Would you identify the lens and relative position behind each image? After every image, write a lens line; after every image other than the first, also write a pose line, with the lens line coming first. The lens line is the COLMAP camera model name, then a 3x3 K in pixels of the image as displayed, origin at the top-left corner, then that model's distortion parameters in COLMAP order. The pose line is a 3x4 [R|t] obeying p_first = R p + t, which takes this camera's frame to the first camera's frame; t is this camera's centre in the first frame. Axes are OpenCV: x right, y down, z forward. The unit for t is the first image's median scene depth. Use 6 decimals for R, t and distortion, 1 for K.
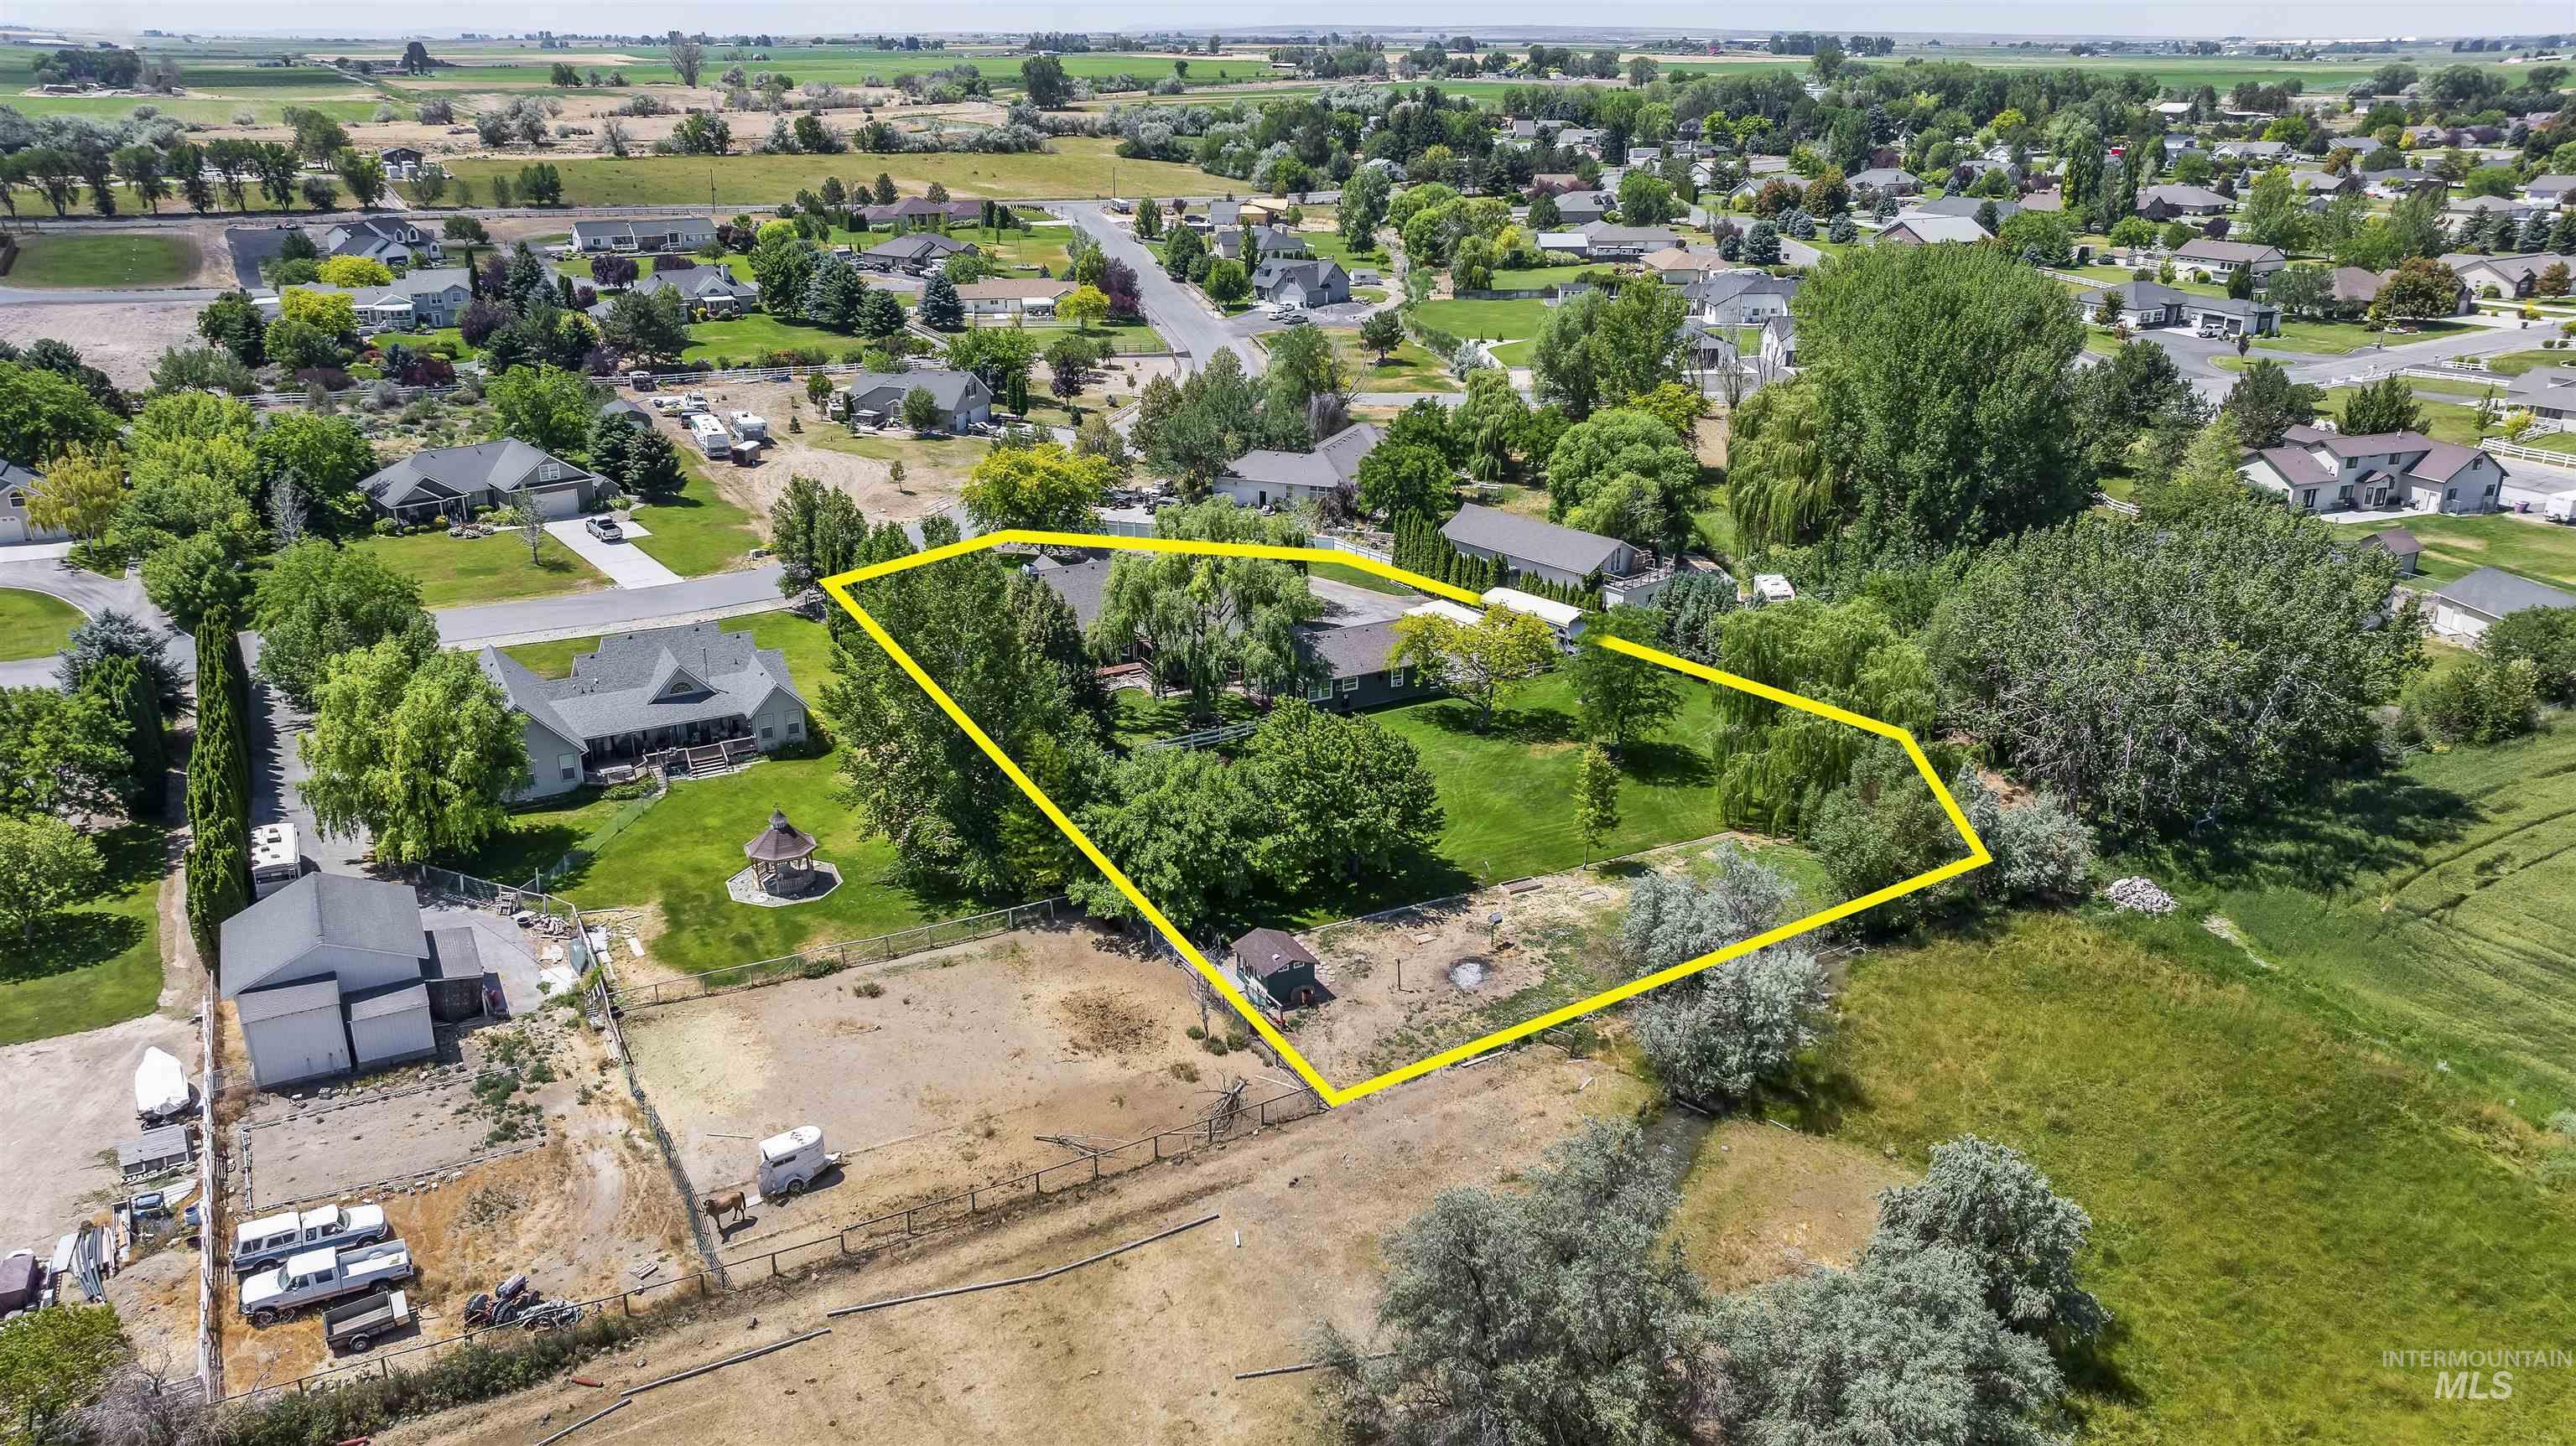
lens RADIAL K [[1804.6, 0, 1288.0], [0, 1804.6, 723.0], [0, 0, 1]] dist [-0.067259, 0.092193]
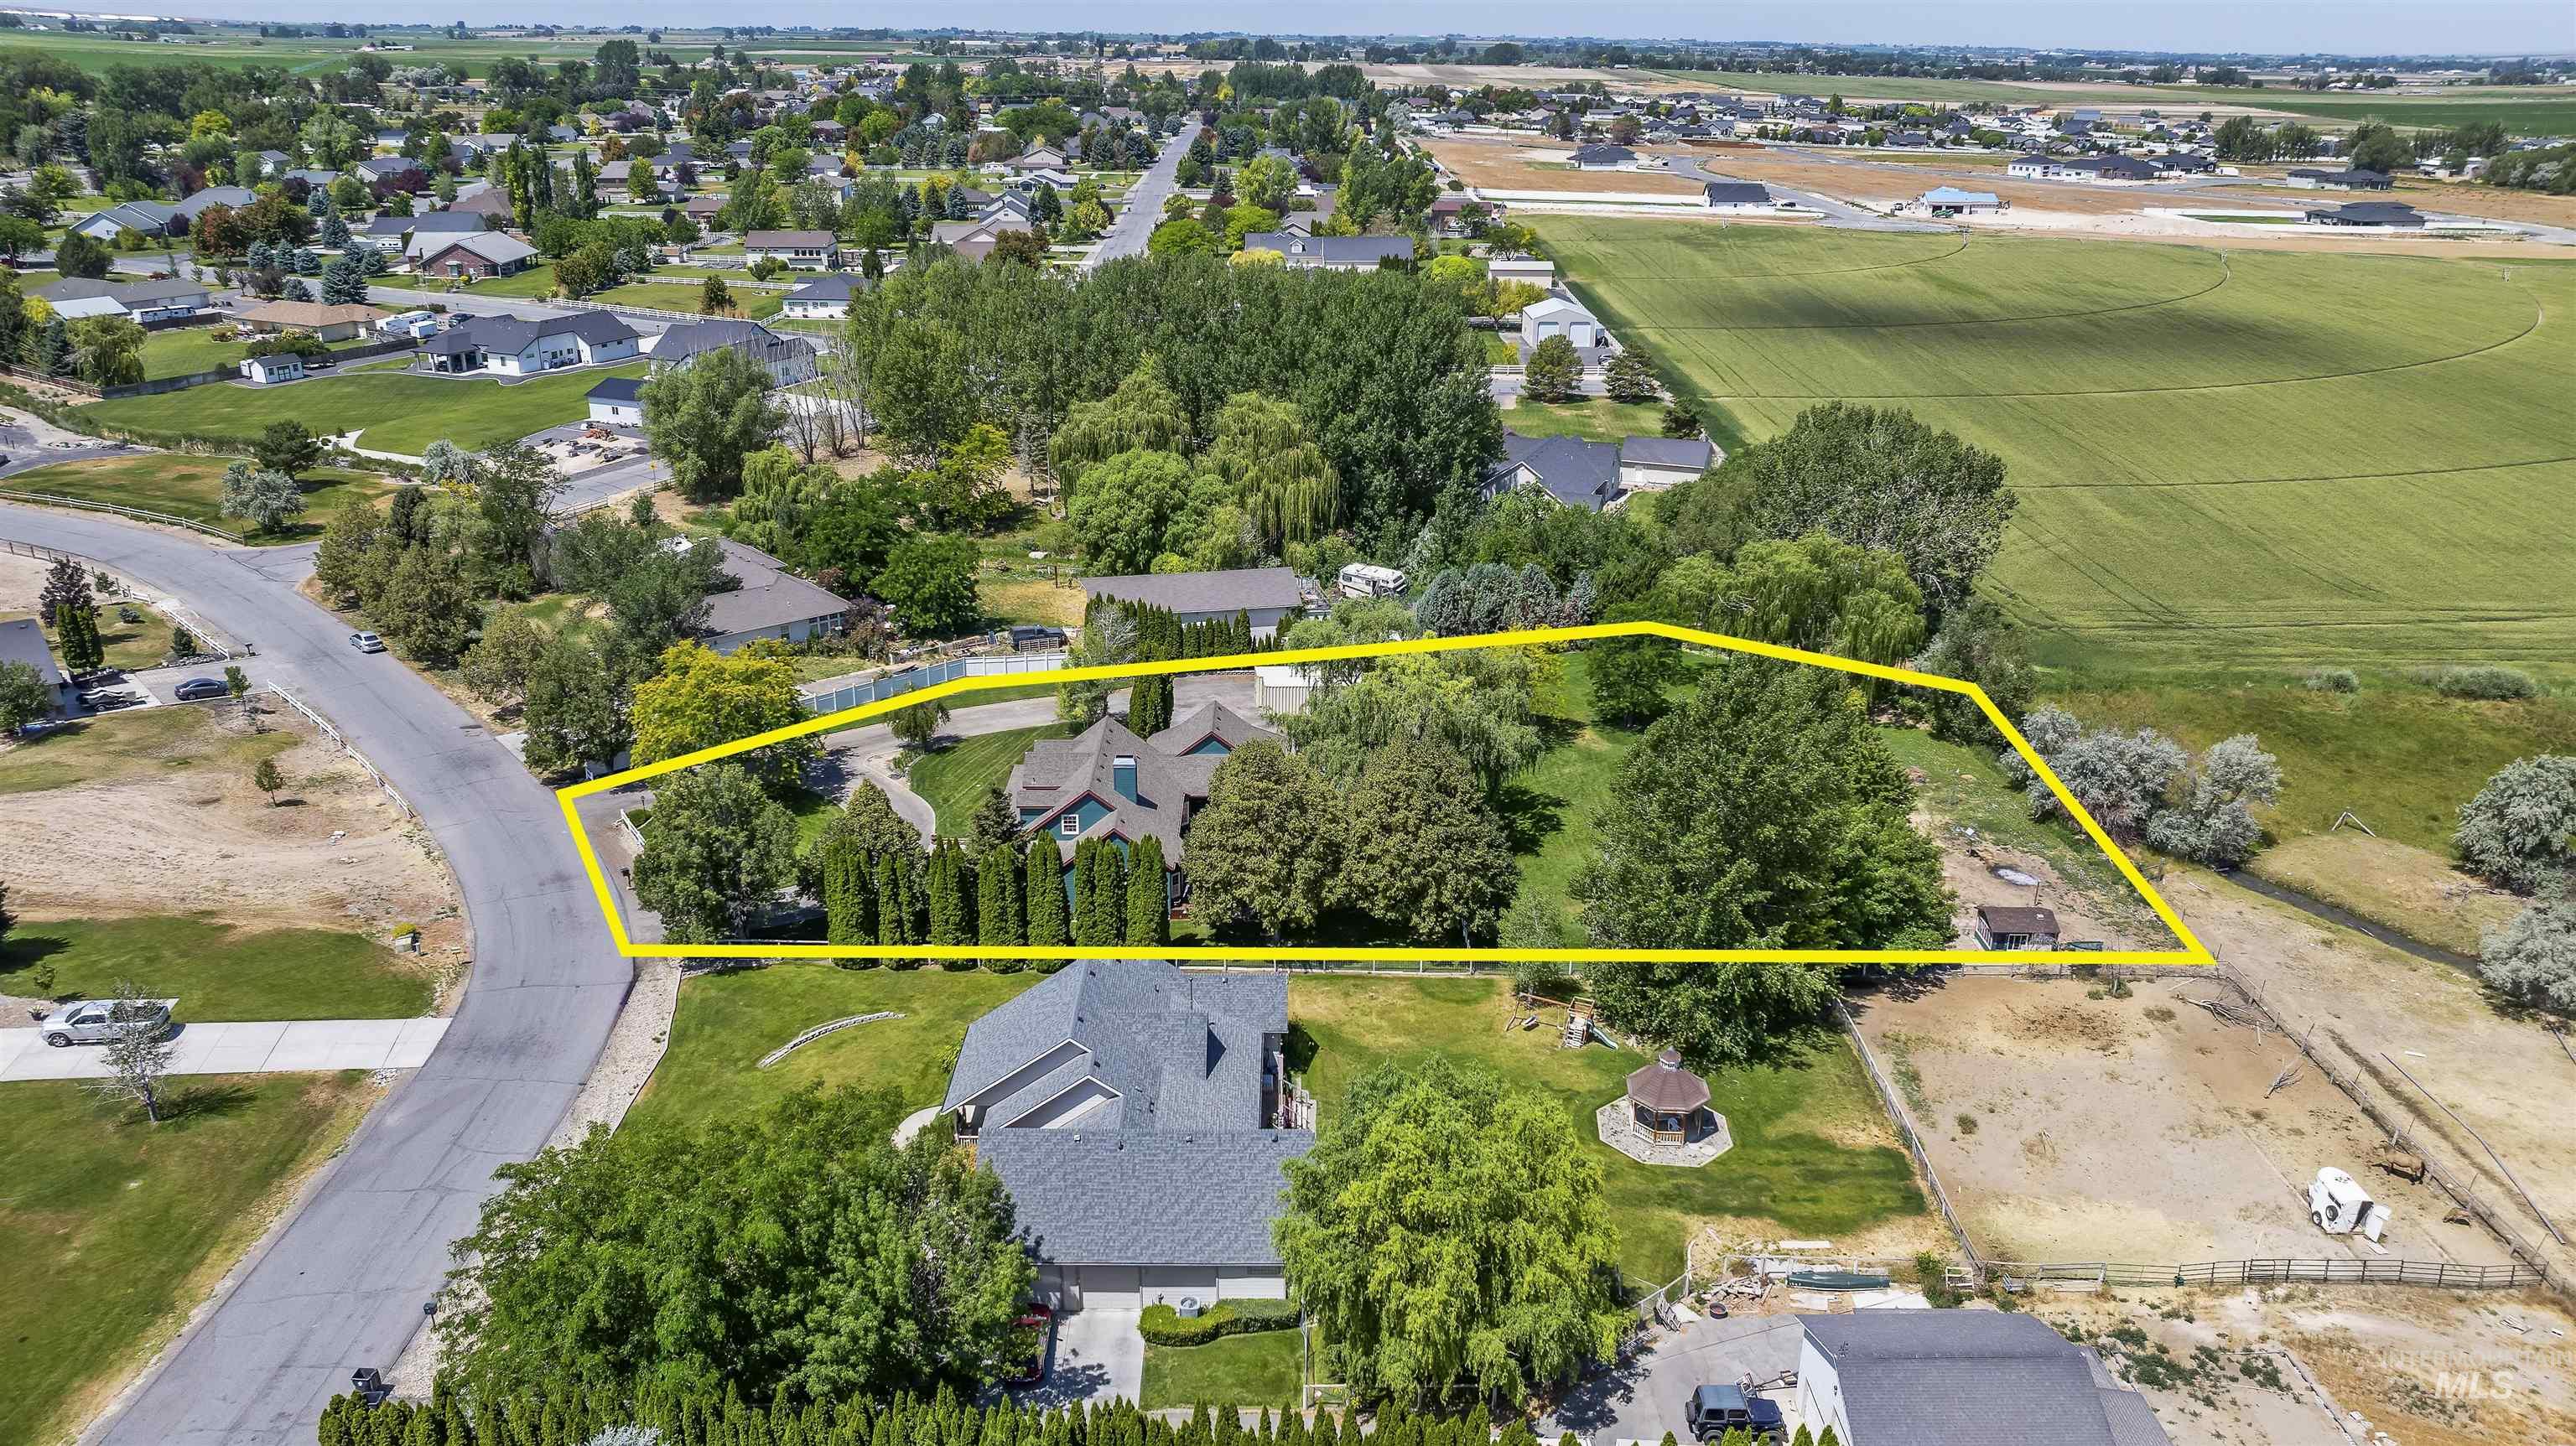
lens RADIAL K [[1804.6, 0, 1288.0], [0, 1804.6, 723.0], [0, 0, 1]] dist [-0.067259, 0.092193]
pose [[0.497084, -0.314532, 0.808688, -1.090854], [0.307568, 0.935344, 0.174737, -0.321455], [-0.811362, 0.161867, 0.561685, 0.703465]]
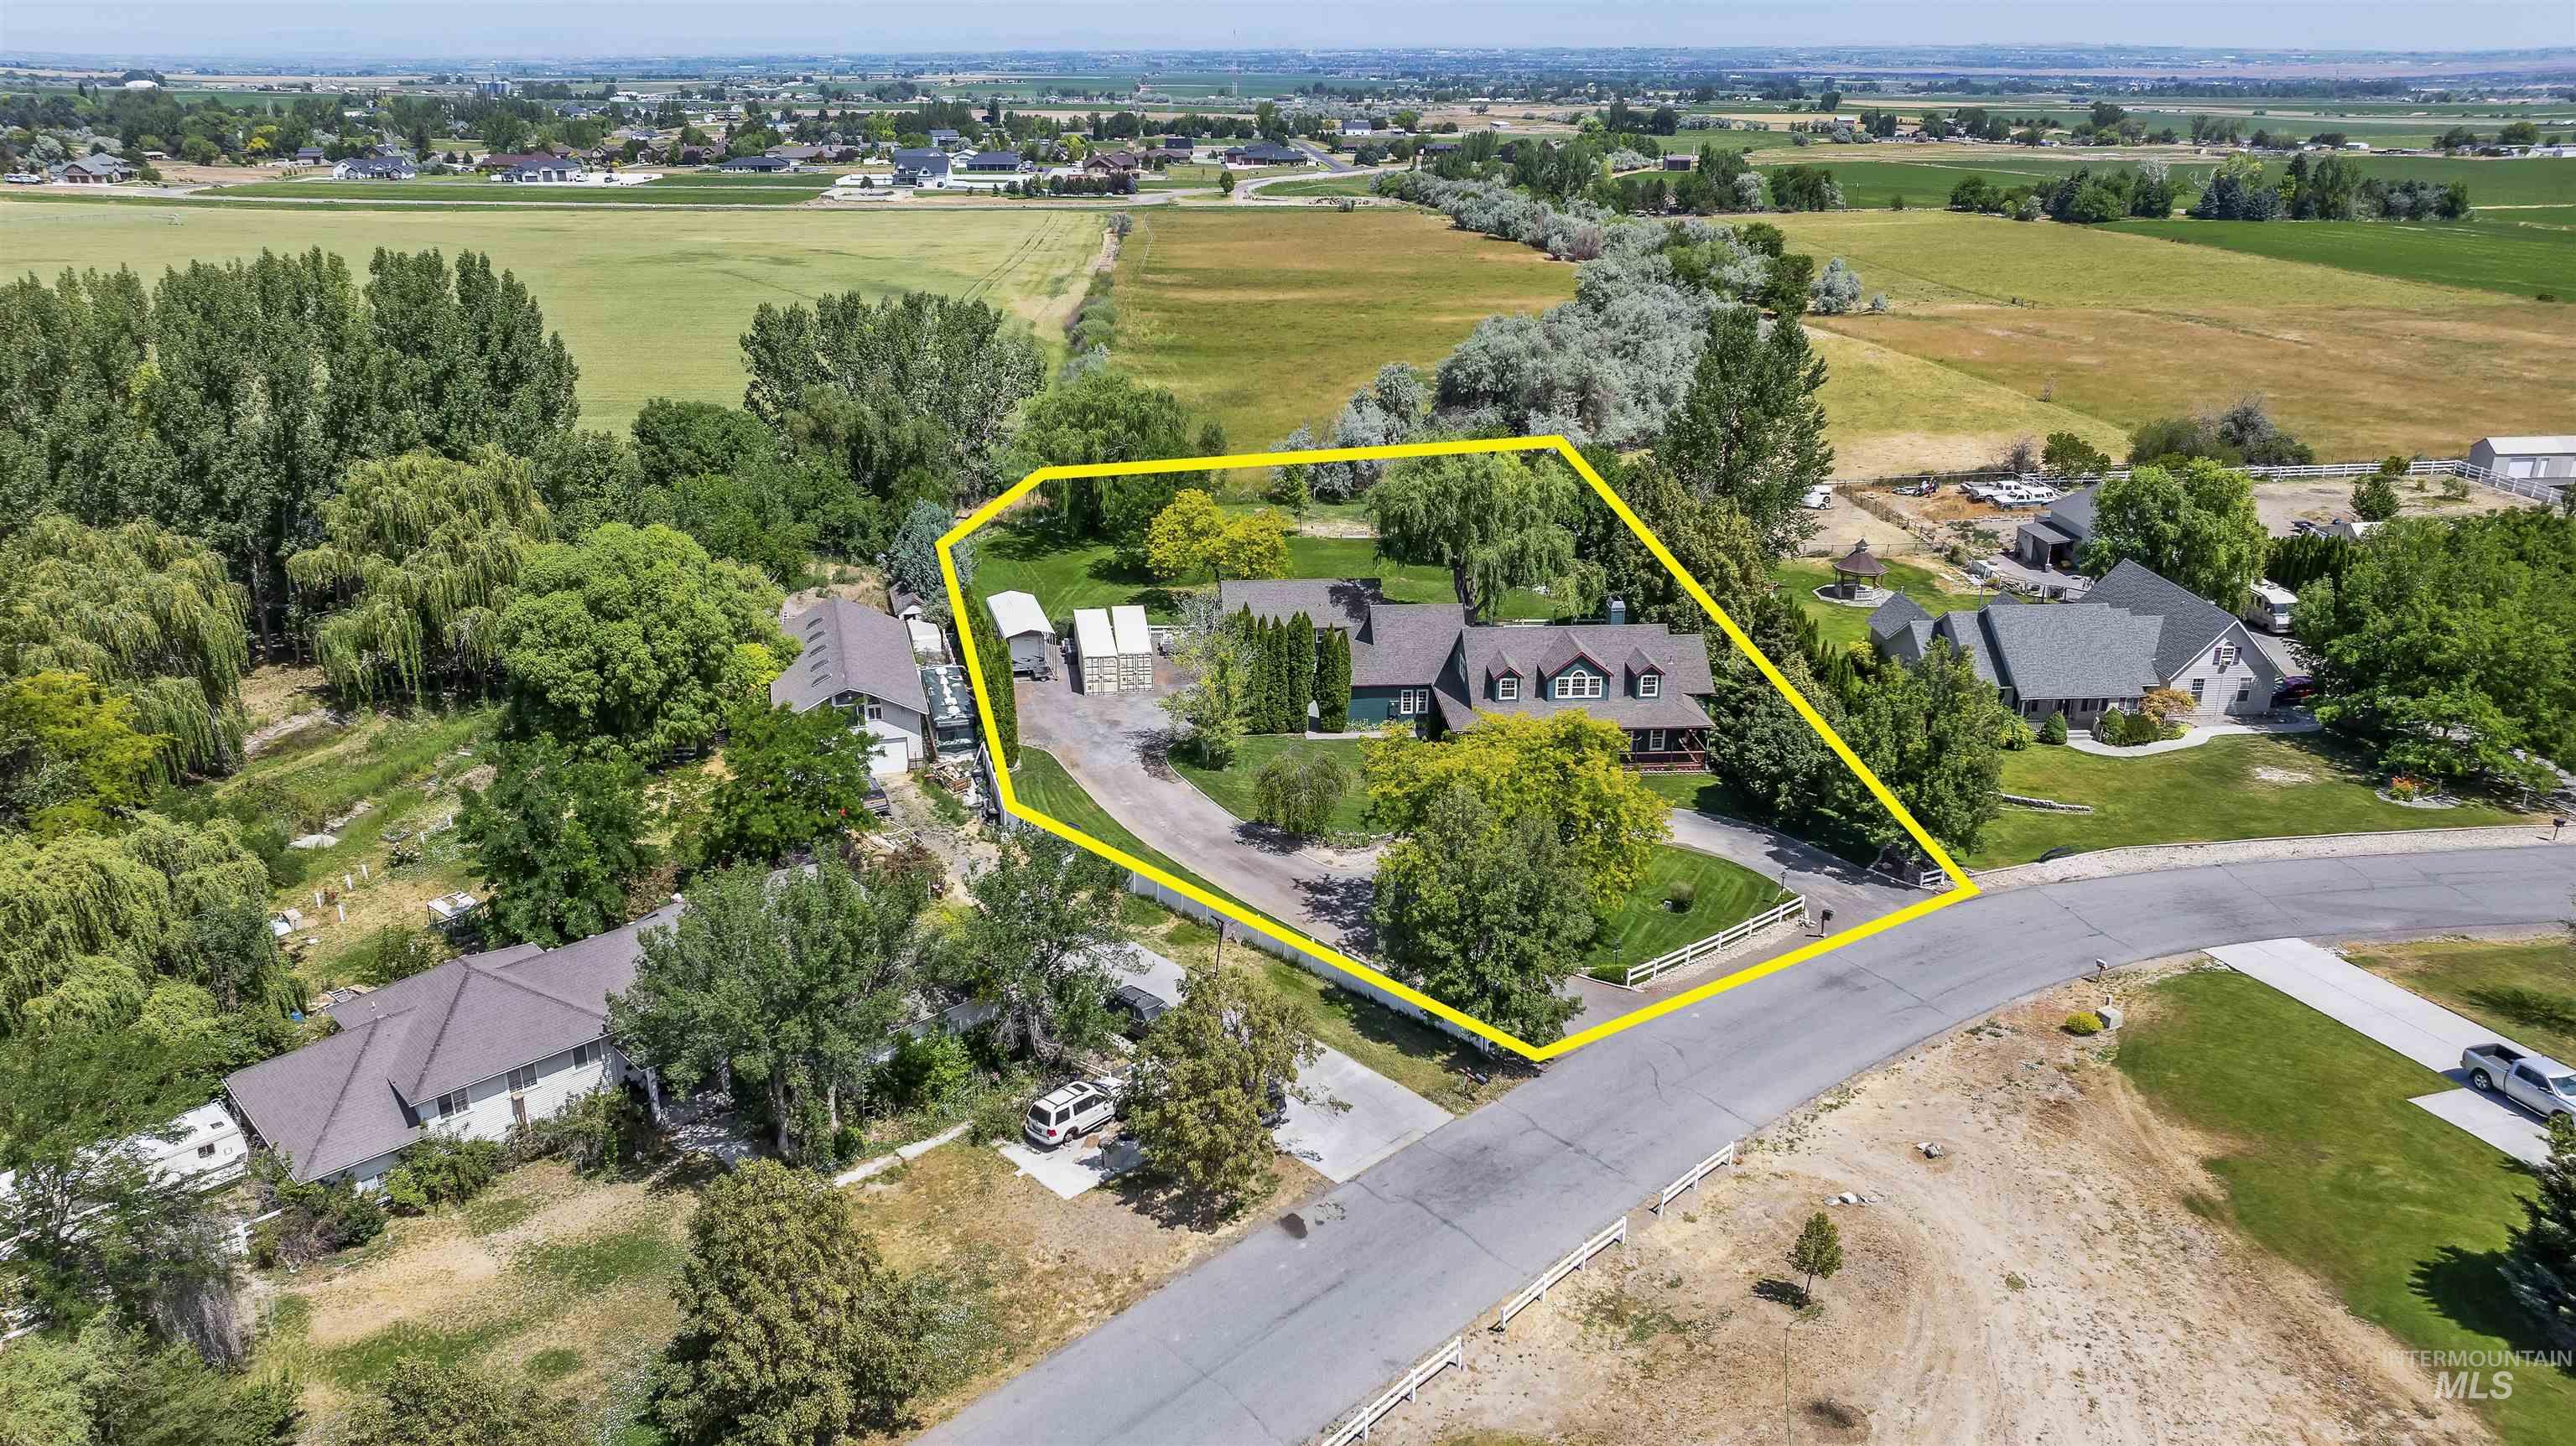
lens RADIAL K [[1804.6, 0, 1288.0], [0, 1804.6, 723.0], [0, 0, 1]] dist [-0.067259, 0.092193]
pose [[-0.902123, -0.161954, 0.399931, -0.504768], [0.143772, 0.761089, 0.632514, -0.831716], [-0.406821, 0.628104, -0.663311, 2.343506]]
